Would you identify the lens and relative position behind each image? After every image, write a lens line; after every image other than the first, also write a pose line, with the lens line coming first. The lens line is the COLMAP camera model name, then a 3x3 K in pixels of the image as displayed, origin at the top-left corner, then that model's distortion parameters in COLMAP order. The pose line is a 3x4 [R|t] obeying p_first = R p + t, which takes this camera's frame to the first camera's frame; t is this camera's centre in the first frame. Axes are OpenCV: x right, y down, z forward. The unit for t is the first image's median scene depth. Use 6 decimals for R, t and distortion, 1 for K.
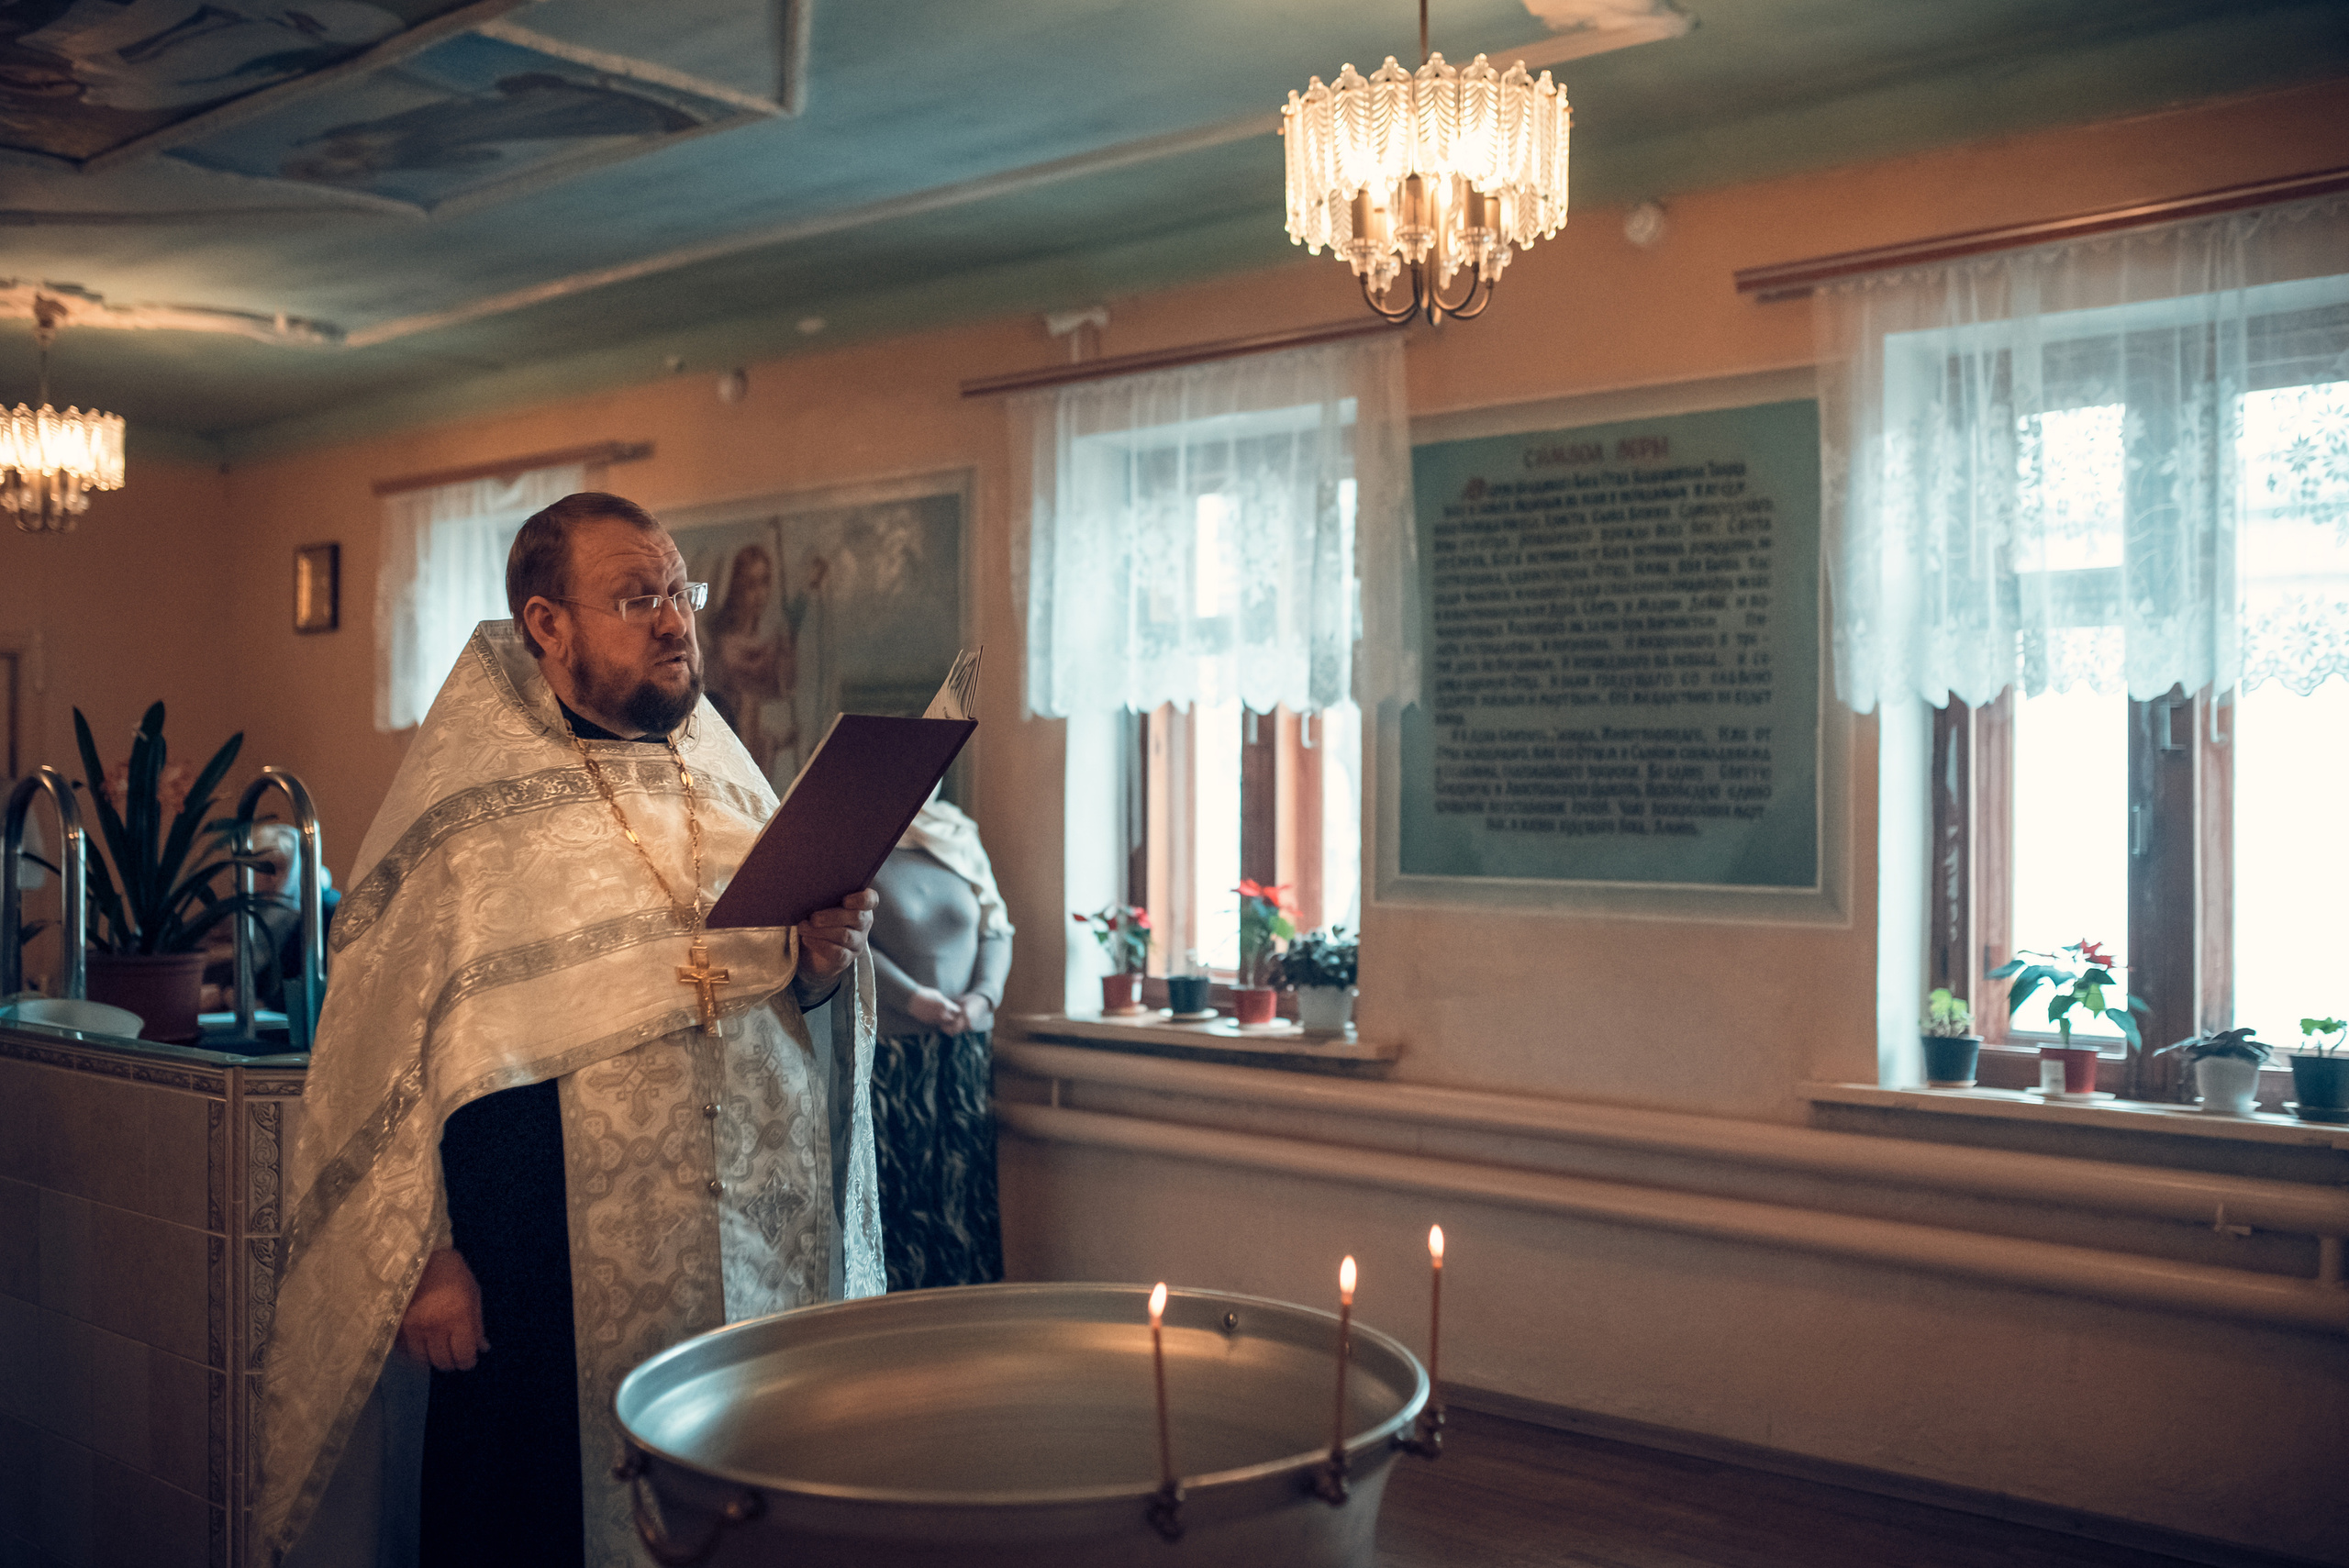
lens RADIAL K [[2372.6, 0, 1187.7], [0, 2372.6, 792.8], [0, 0, 1]] dist [-0.023085, -0.001116]
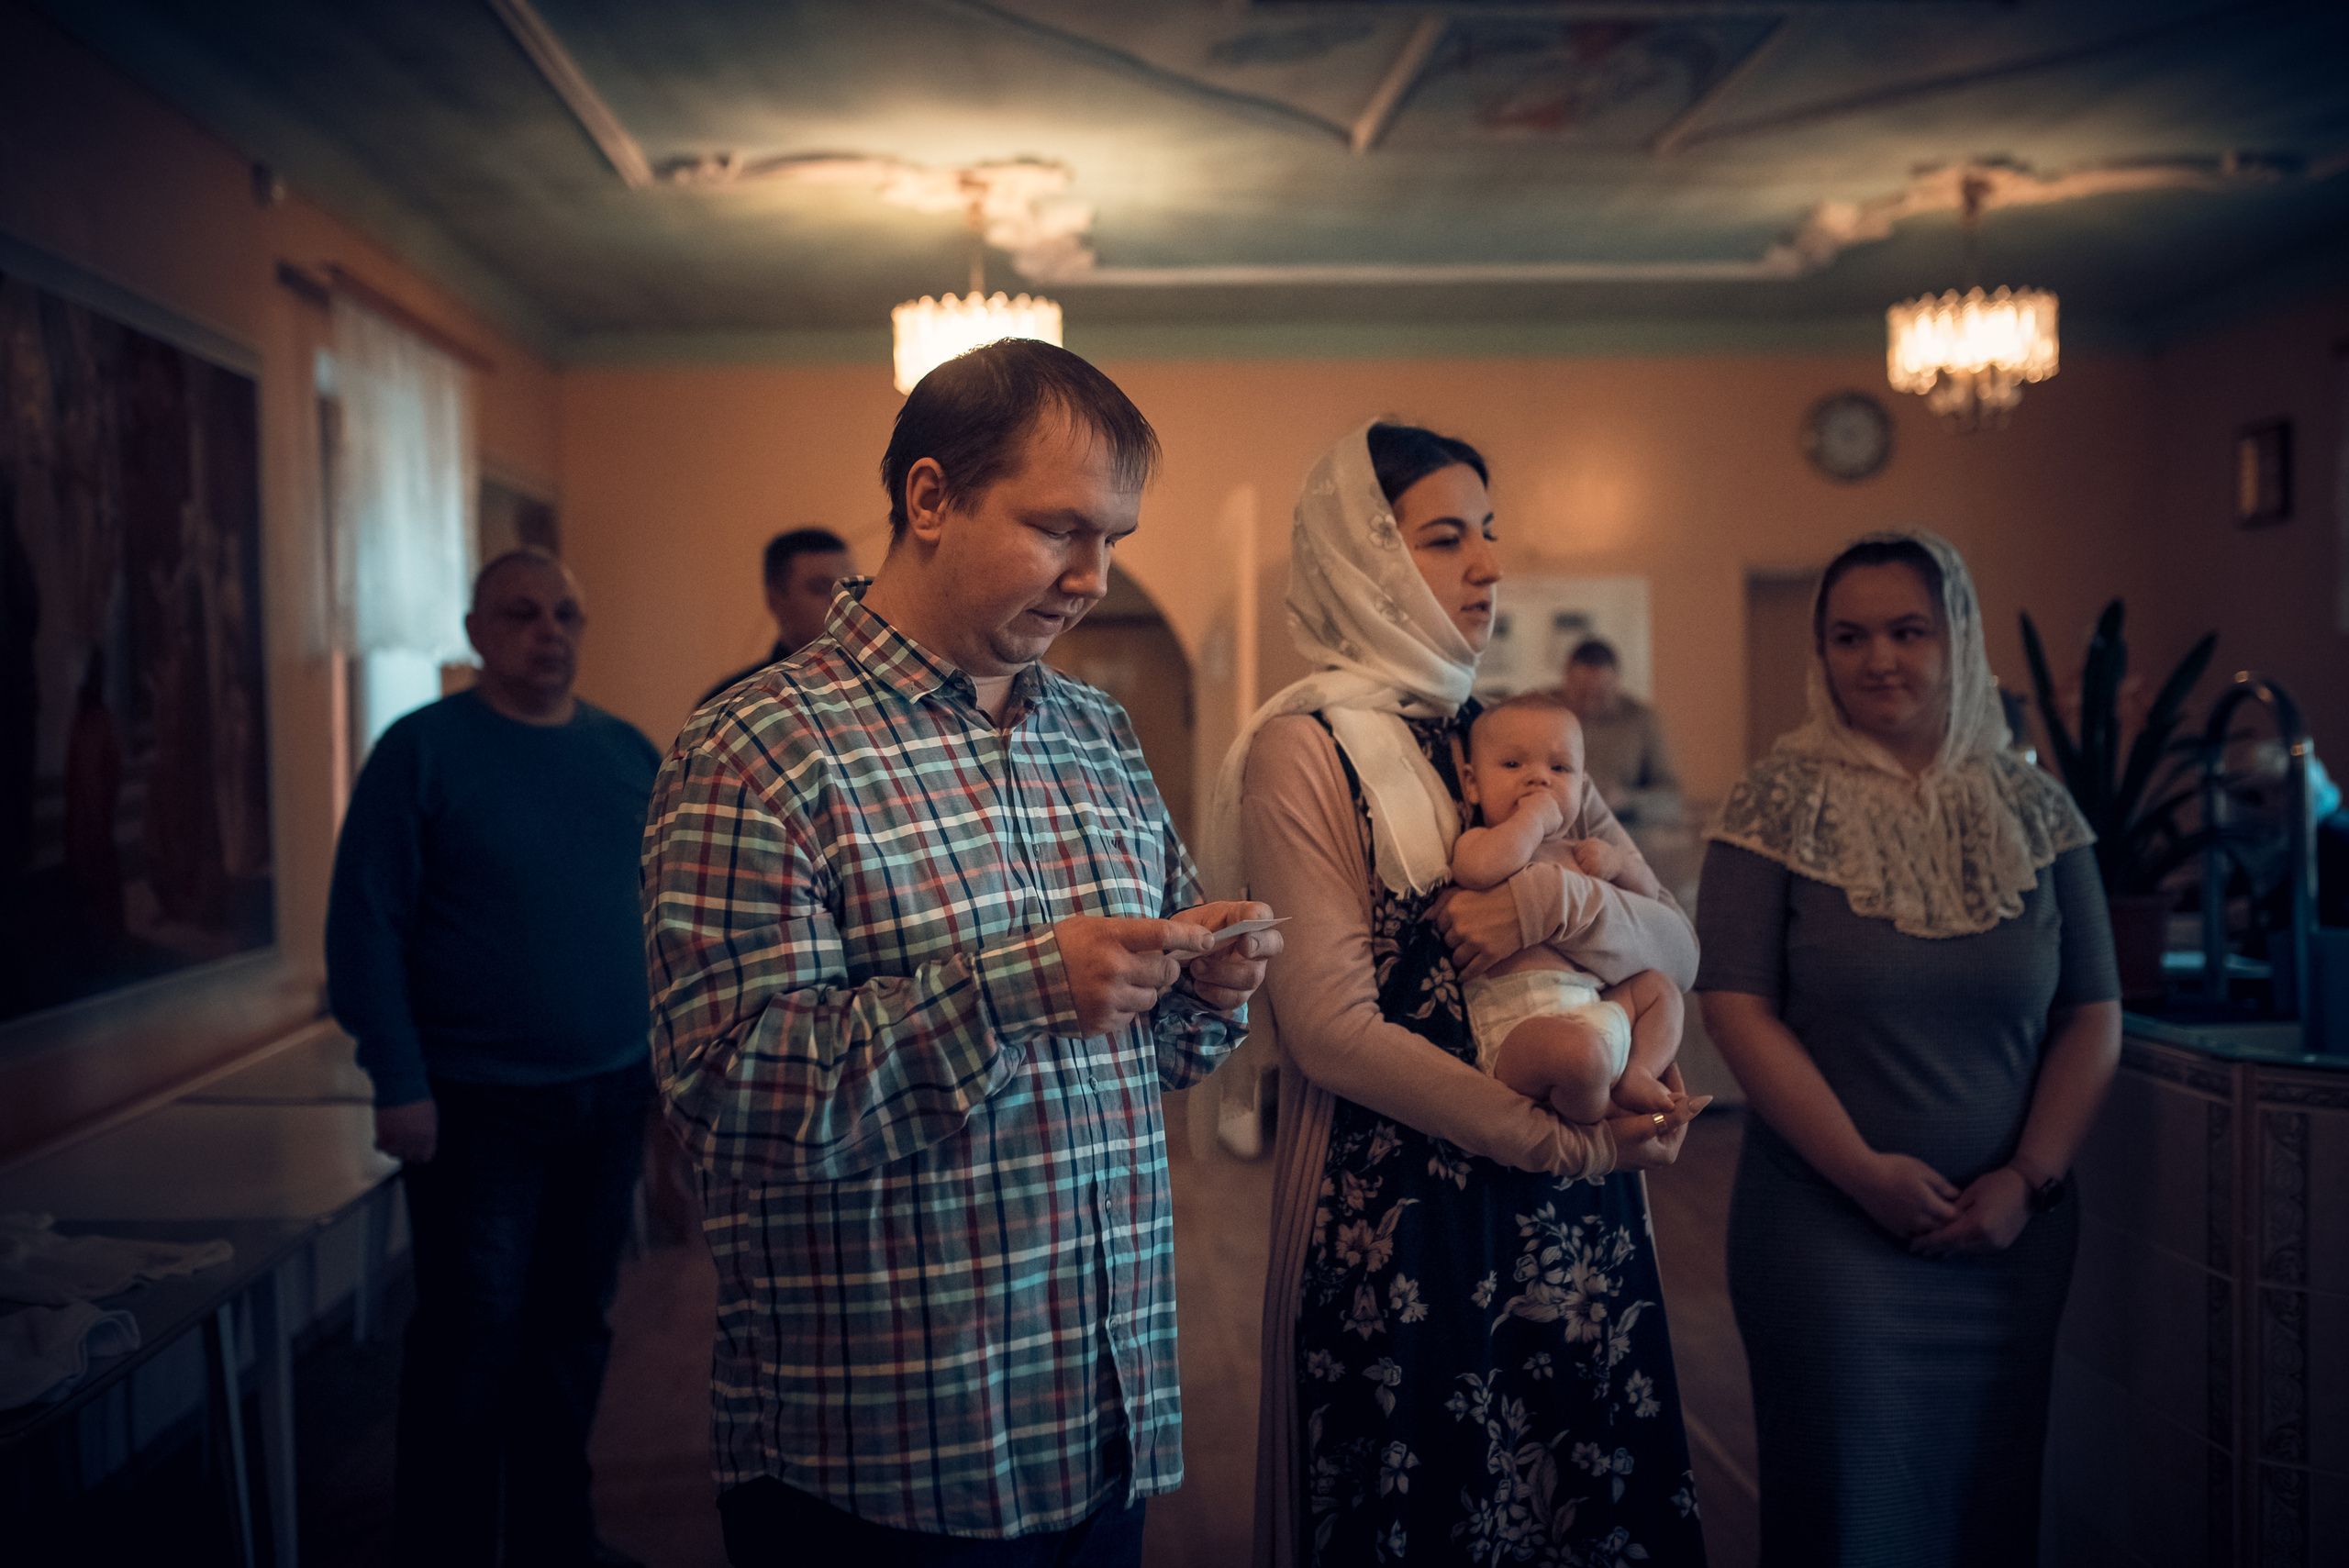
lens RADIAL K [[2372.6, 0, 1187.7], [0, 2372.6, 792.8], [0, 0, 1]] dist [-0.023085, -0.001116]
pose [[0.719390, 0.004230, -0.694593, -0.083068], [0.020909, 0.999396, 0.027741, 0.000250], [0.694291, -0.034480, 0.718868, 0.150858]]
